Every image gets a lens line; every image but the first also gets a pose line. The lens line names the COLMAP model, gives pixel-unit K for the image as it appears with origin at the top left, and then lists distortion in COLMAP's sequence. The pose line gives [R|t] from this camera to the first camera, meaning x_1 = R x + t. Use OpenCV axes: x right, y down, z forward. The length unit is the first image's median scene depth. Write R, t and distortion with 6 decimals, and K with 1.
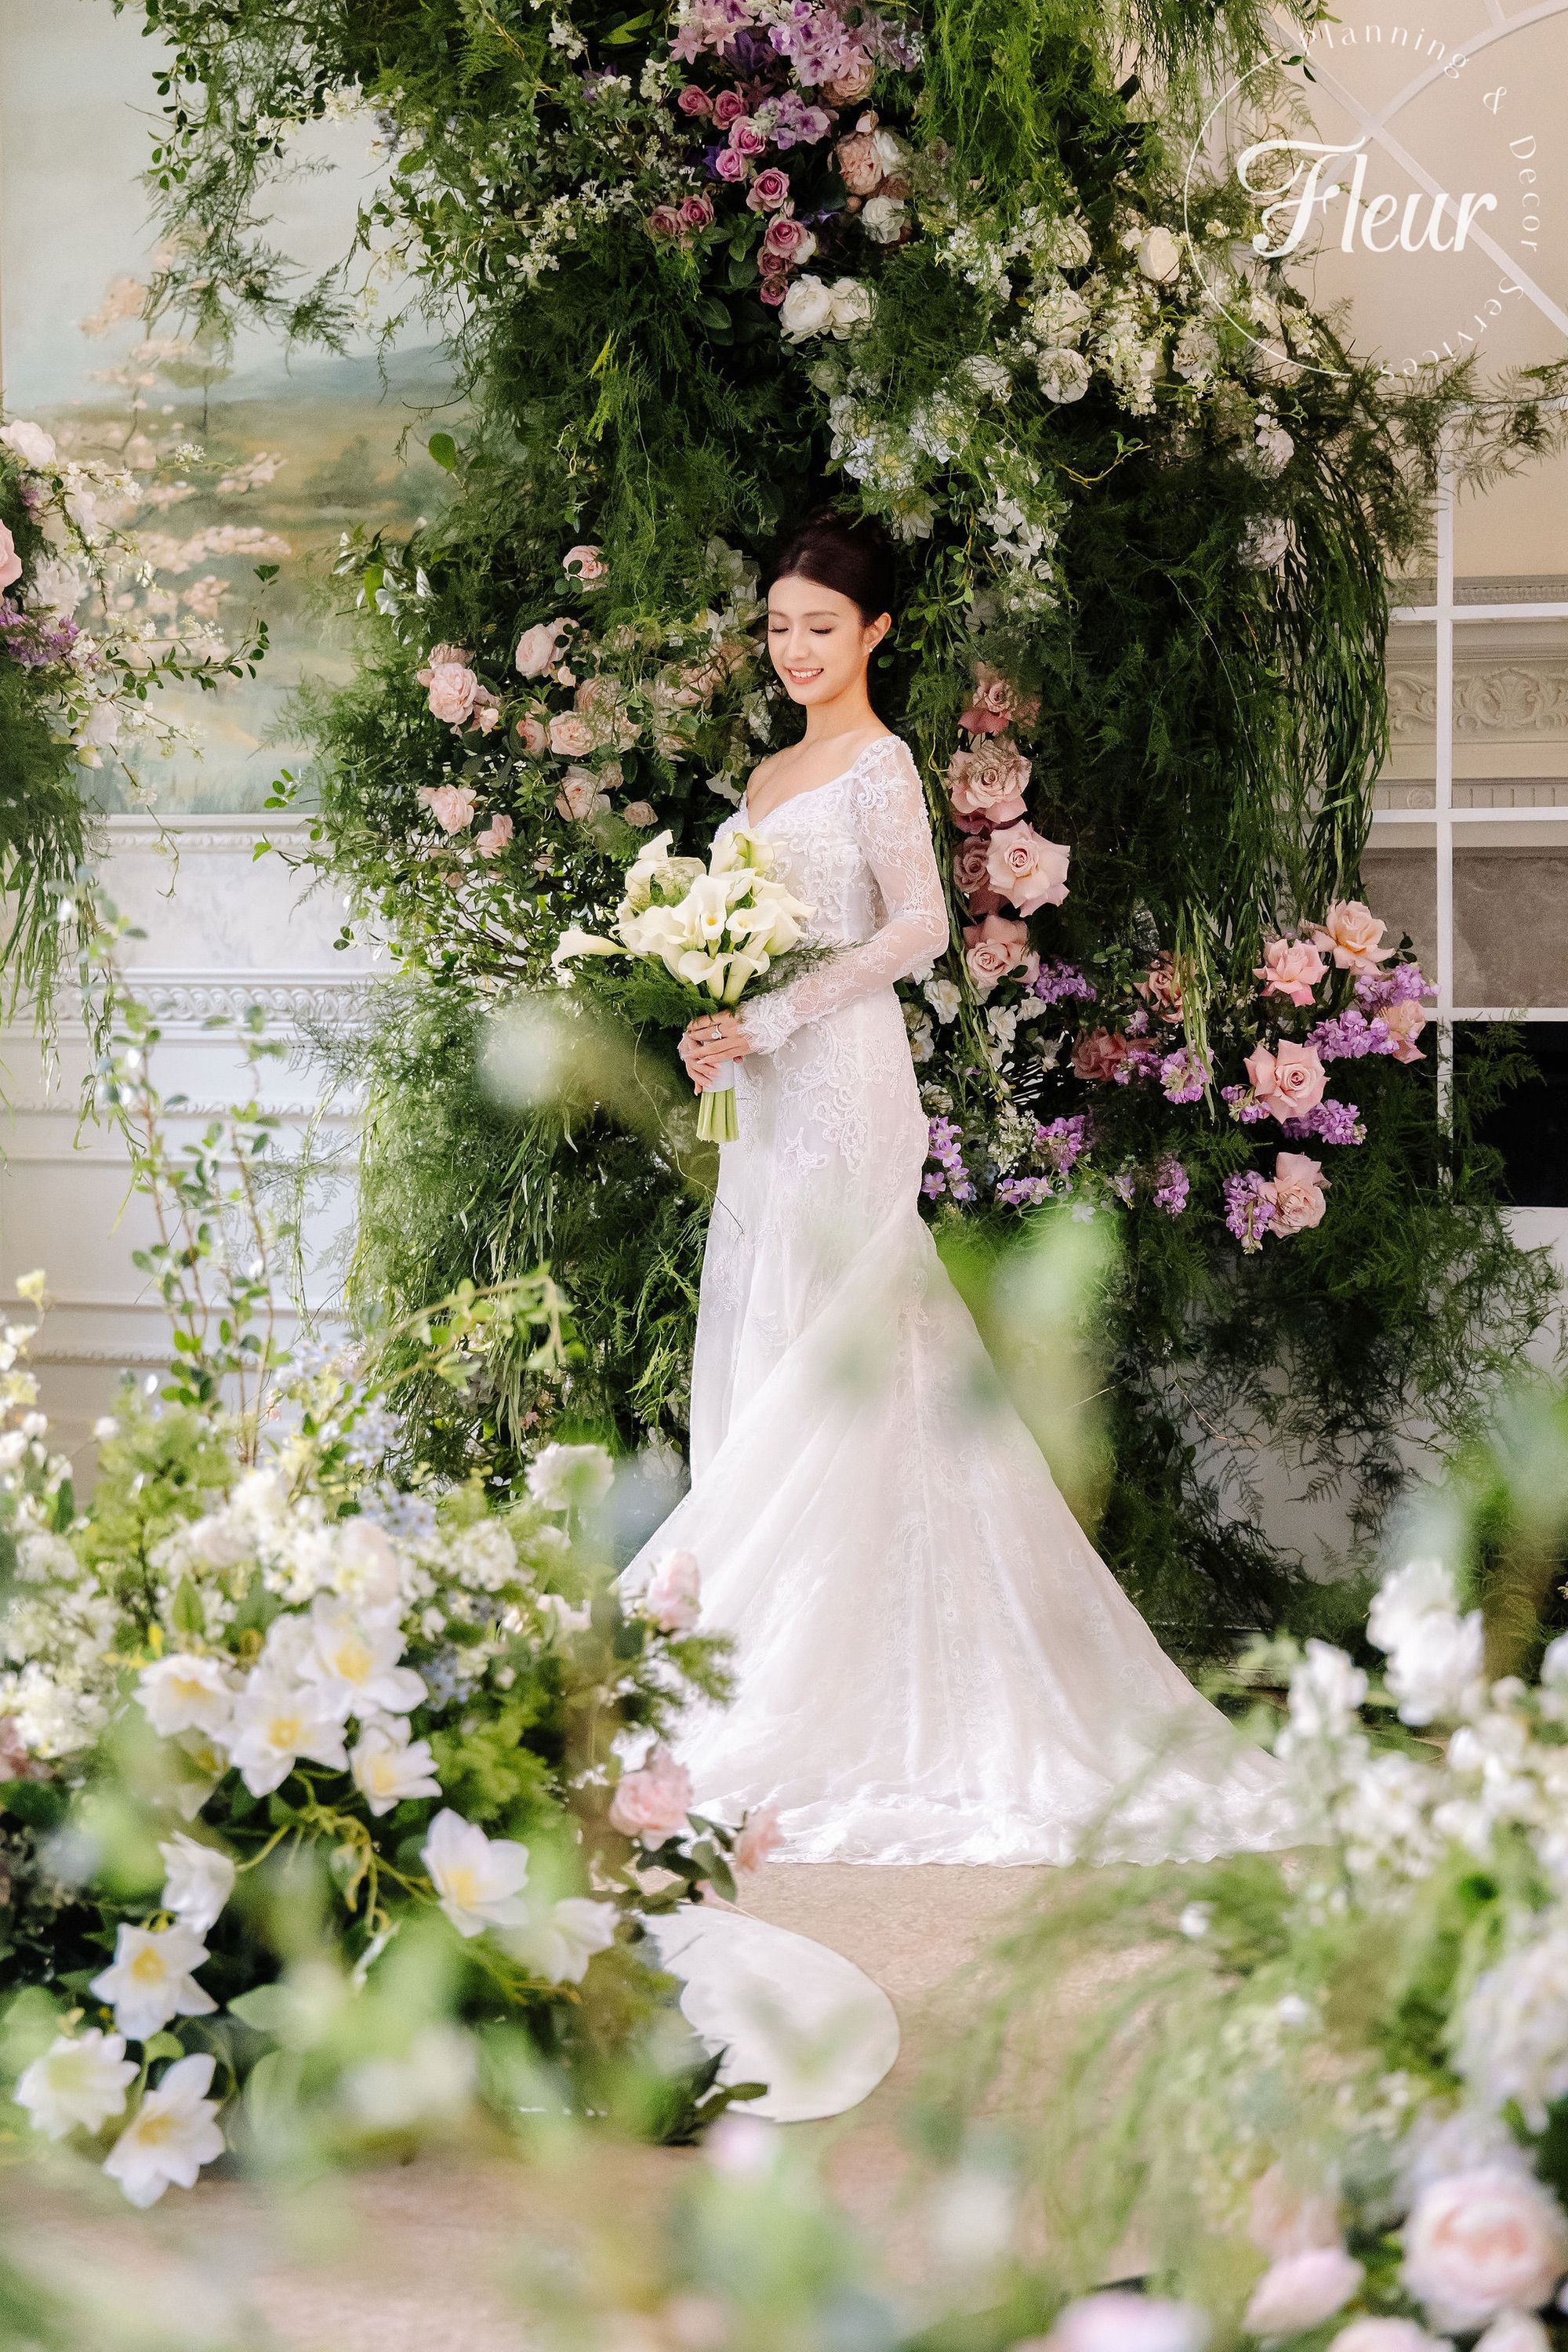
lens RADIAL K [[4376.3, 0, 939.9], [0, 4376.3, 1243.4], [0, 0, 1]] dist [0.053230, 0.000000]
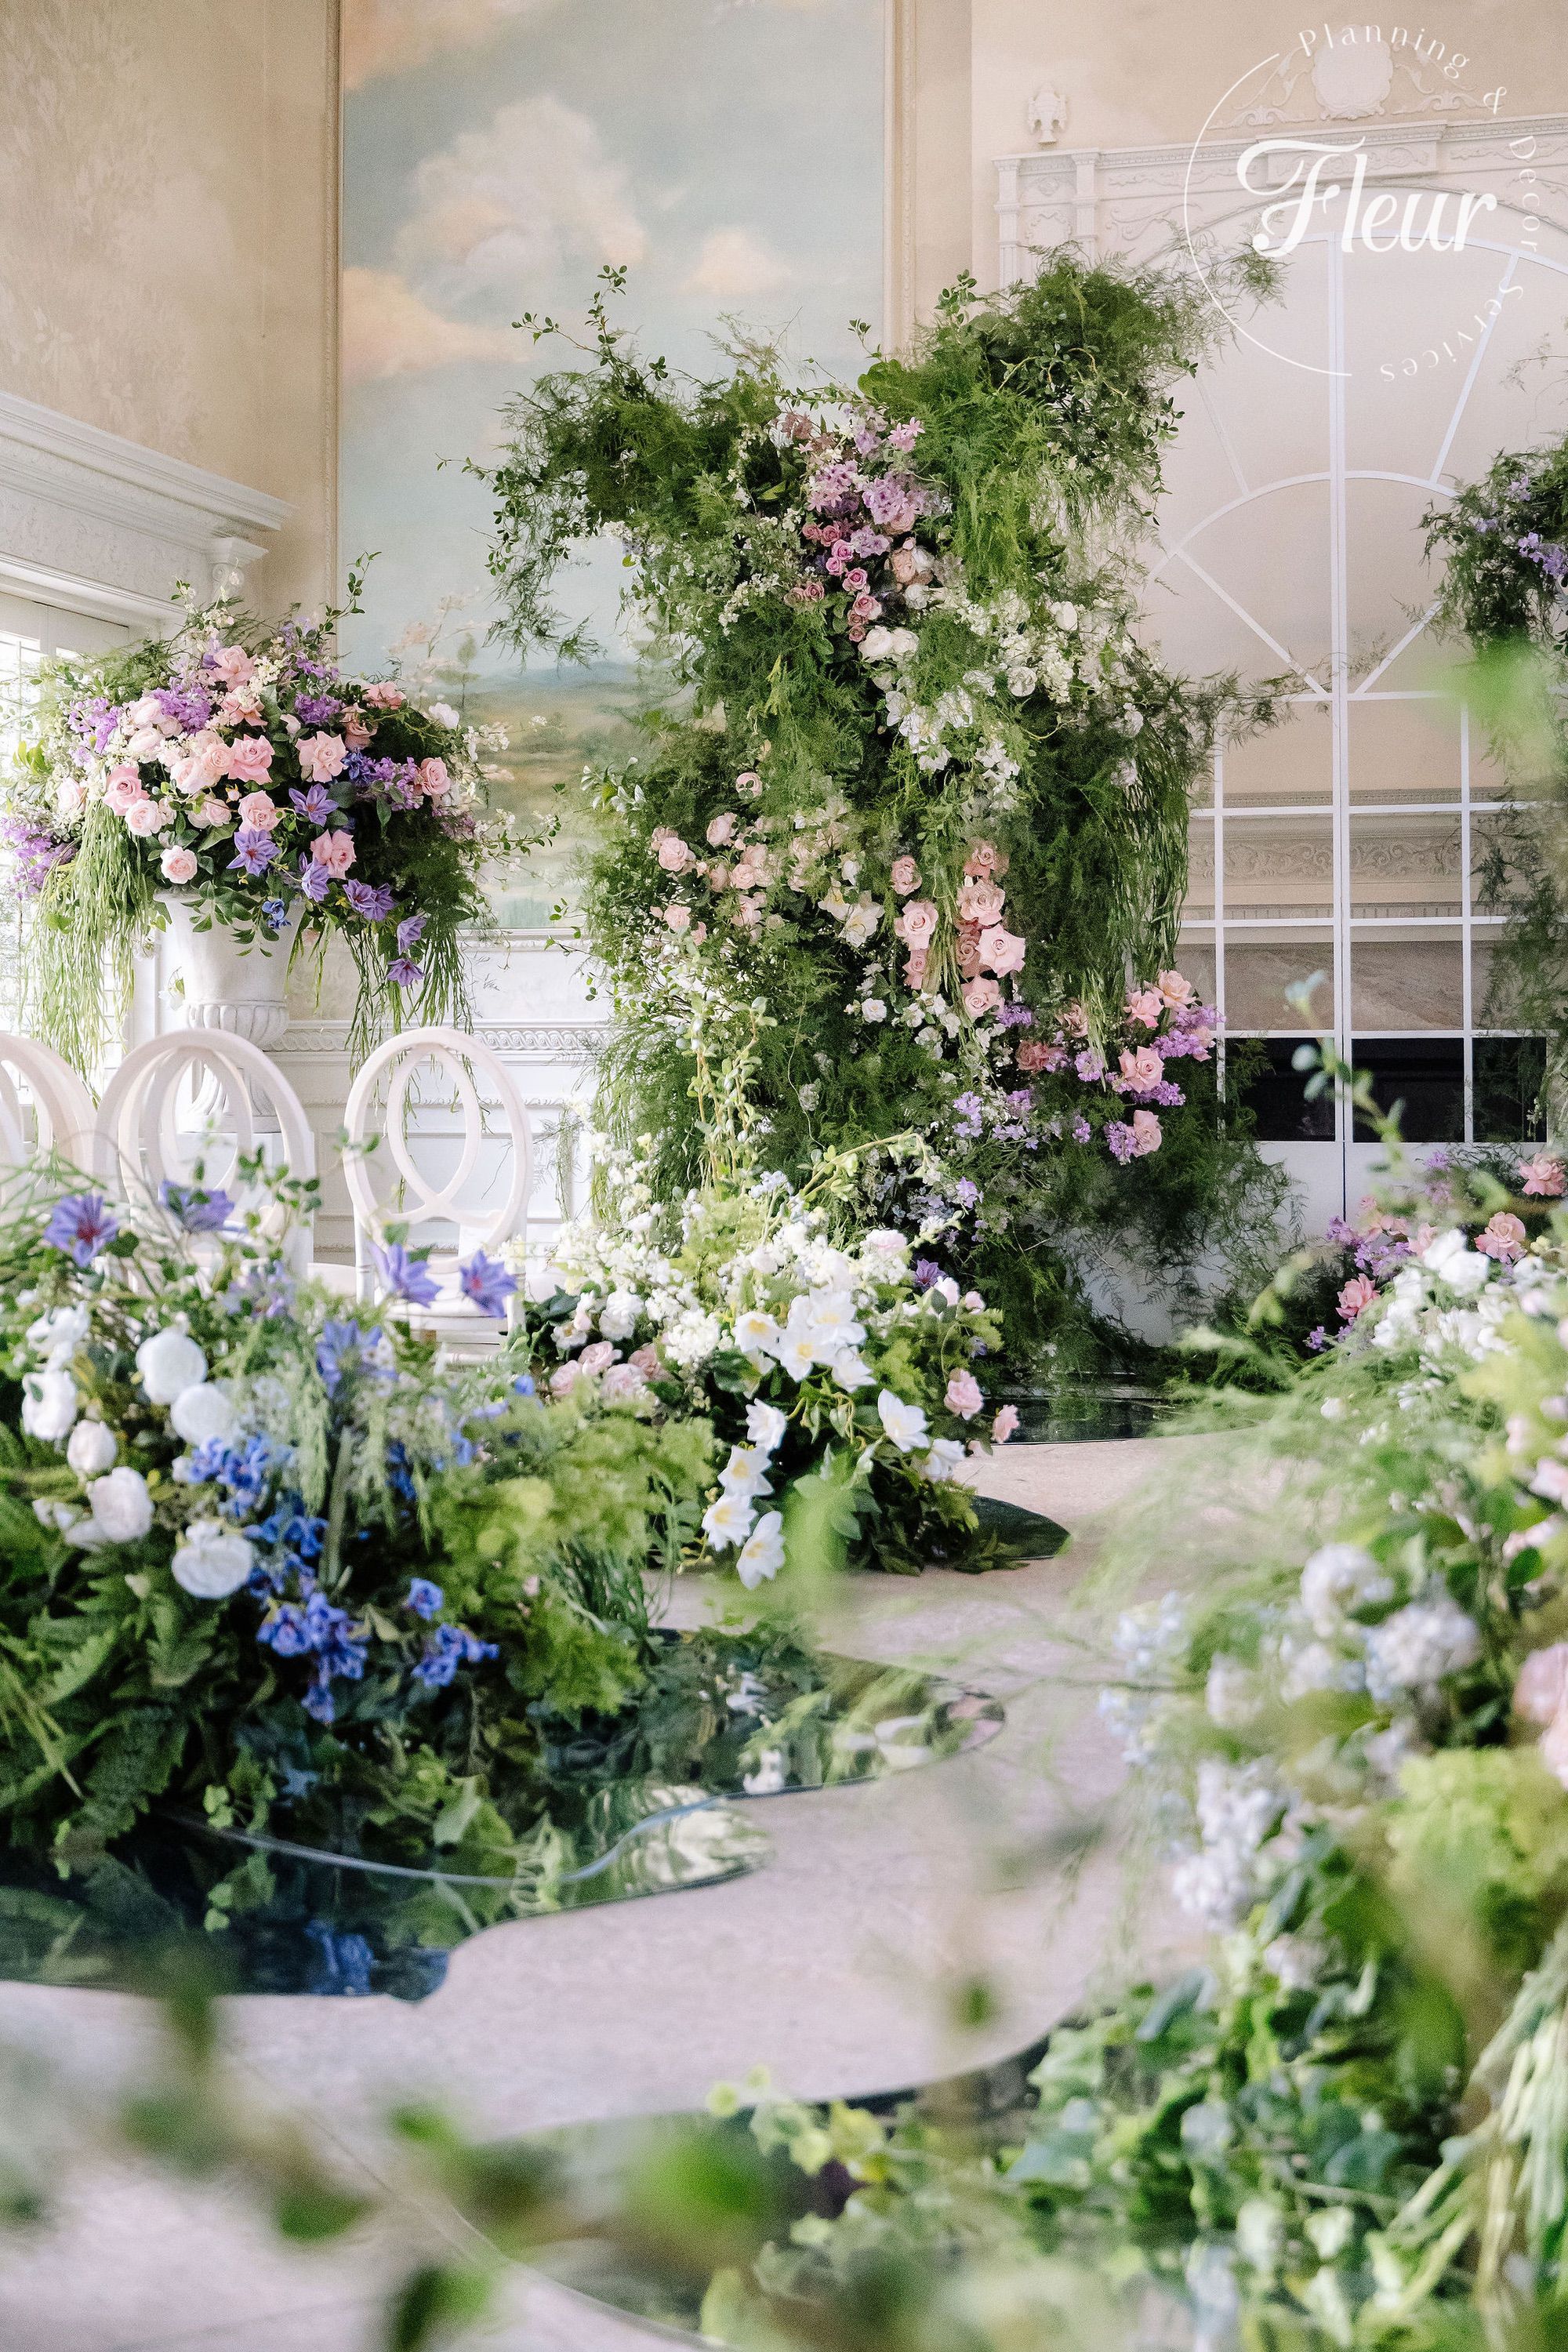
lens RADIAL K [[3023.5, 0, 806.6], [0, 3023.5, 1069.3], [0, 0, 1]] dist [-0.004182, 0.000000]
pose [[0.997318, -0.002084, 0.073164, -0.150442], [0.006982, 0.997745, -0.066757, 0.045294], [-0.072860, 0.067089, 0.995083, -0.228334]]
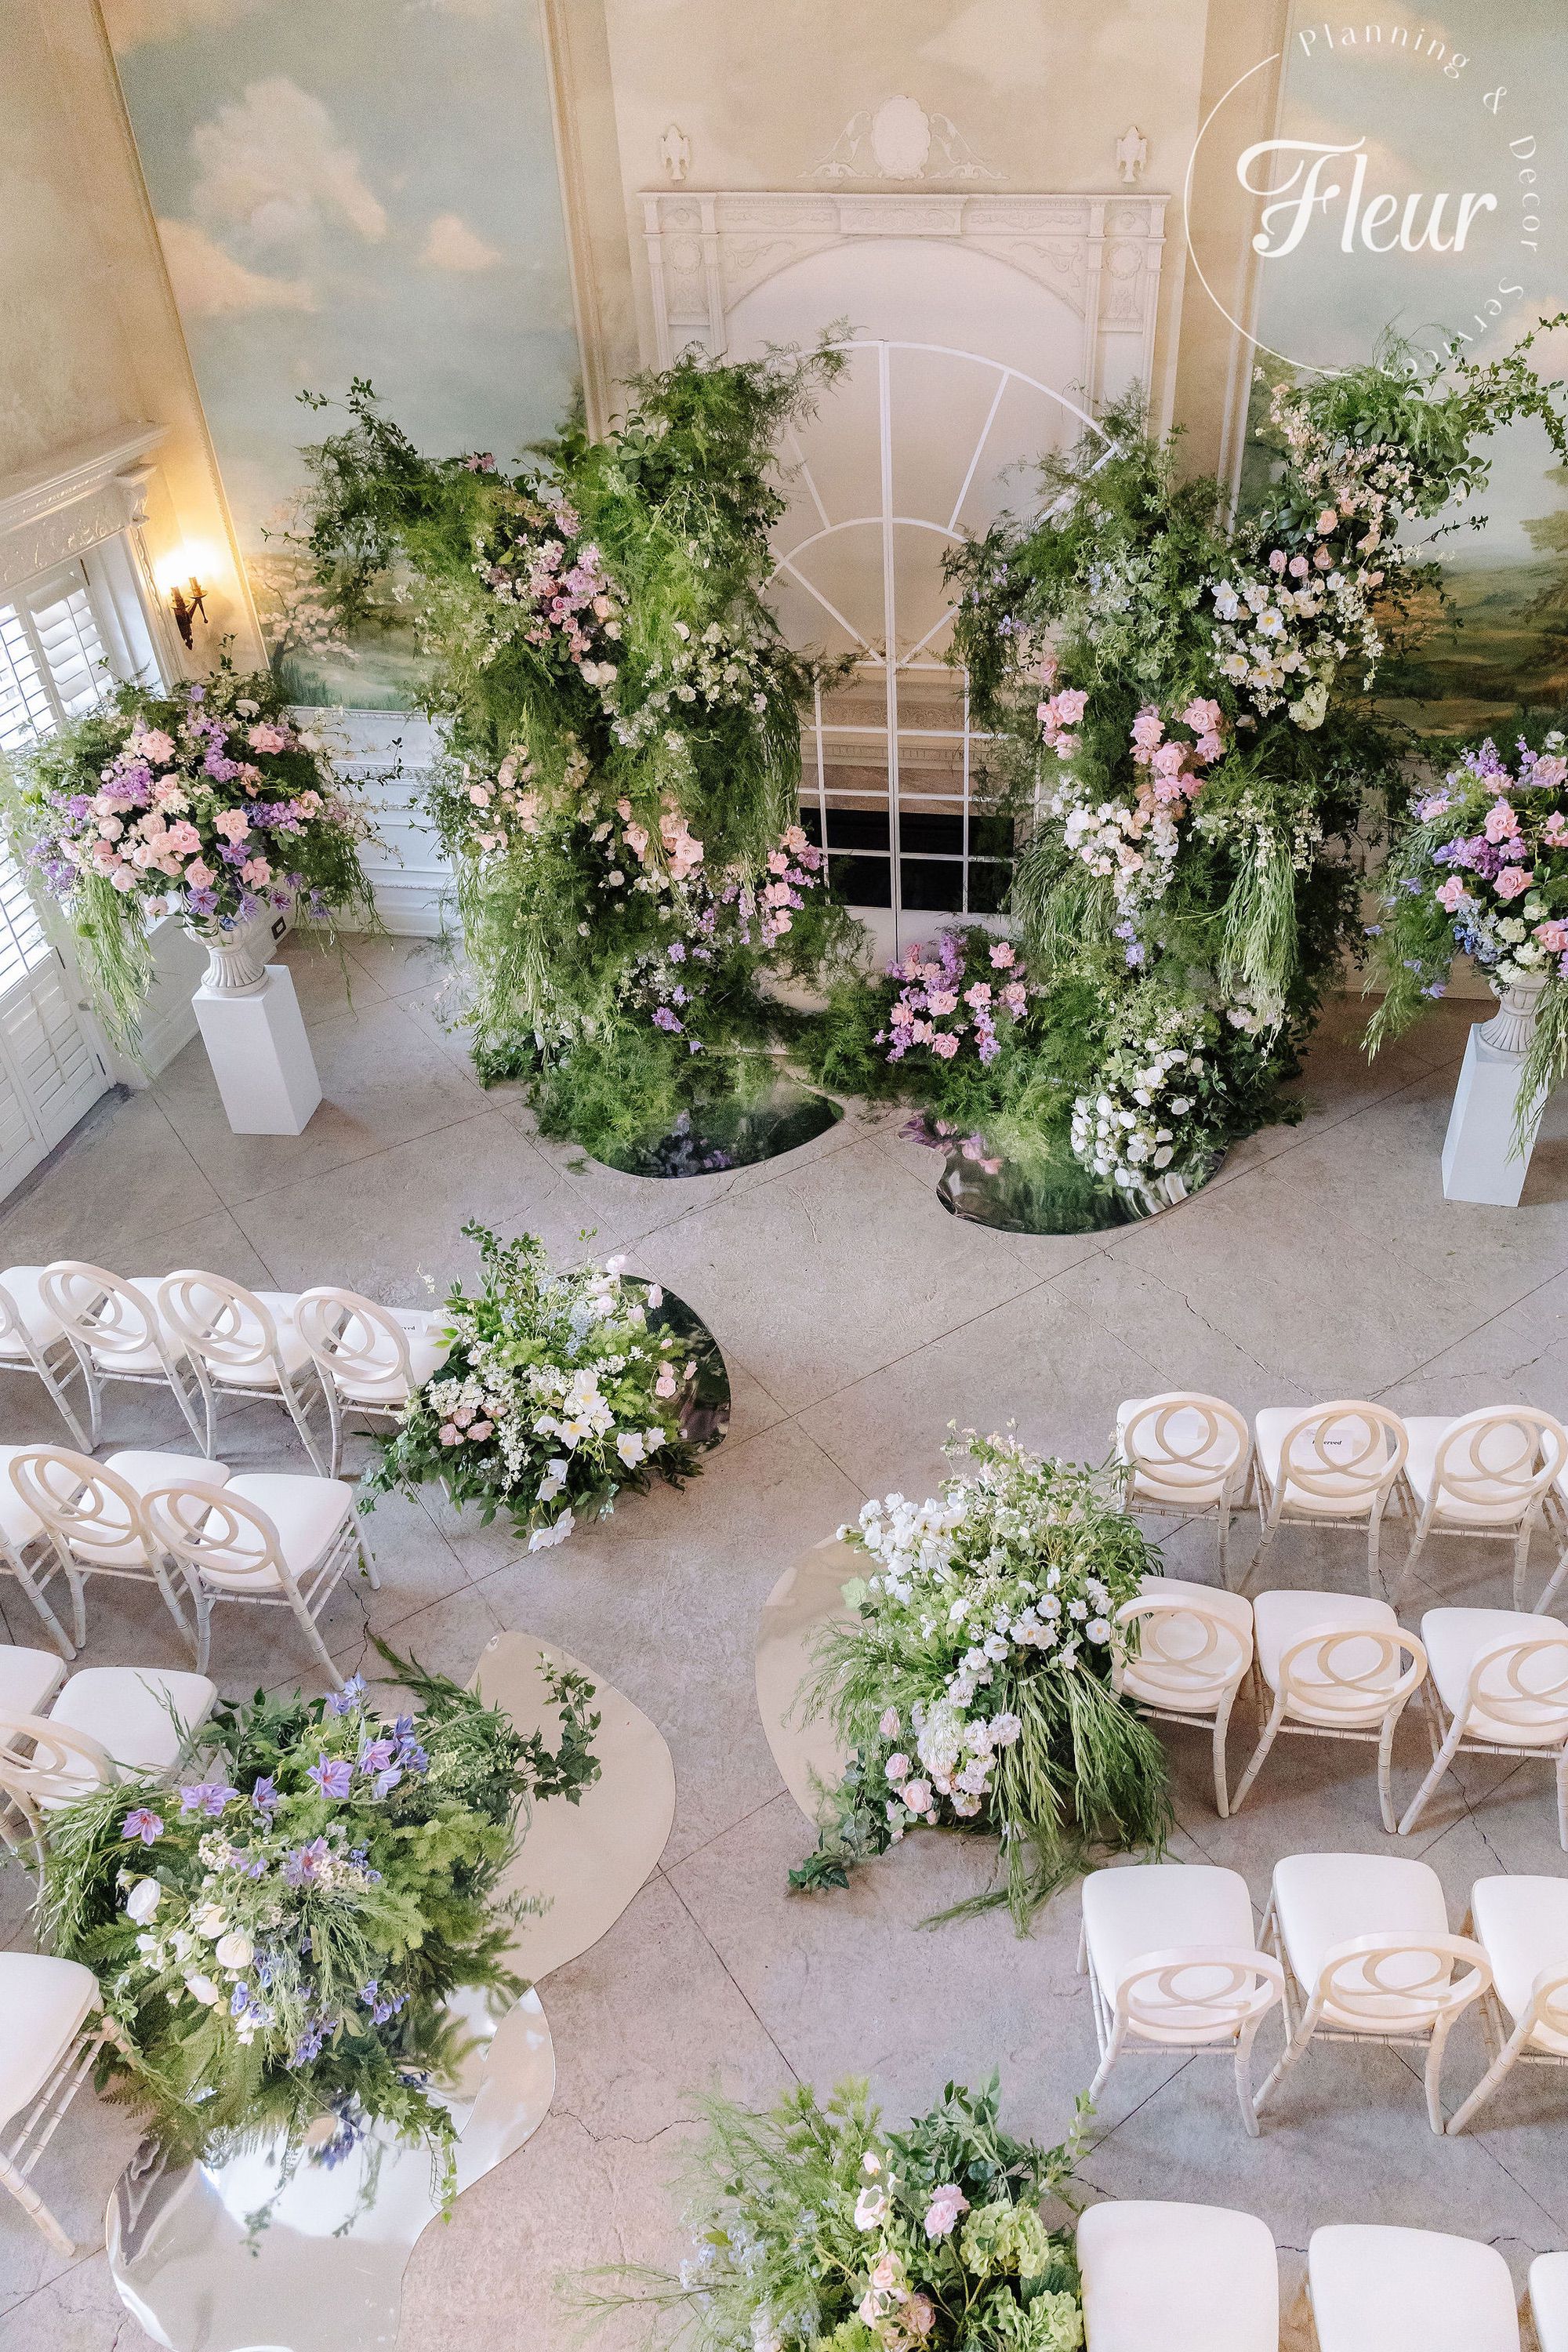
lens RADIAL K [[1570.2, 0, 898.7], [0, 1570.2, 1153.5], [0, 0, 1]] dist [0.010325, -0.011104]
pose [[0.977602, -0.135045, 0.161426, -0.041593], [0.024194, 0.834022, 0.551200, -0.500729], [-0.209069, -0.534949, 0.818609, -0.025203]]
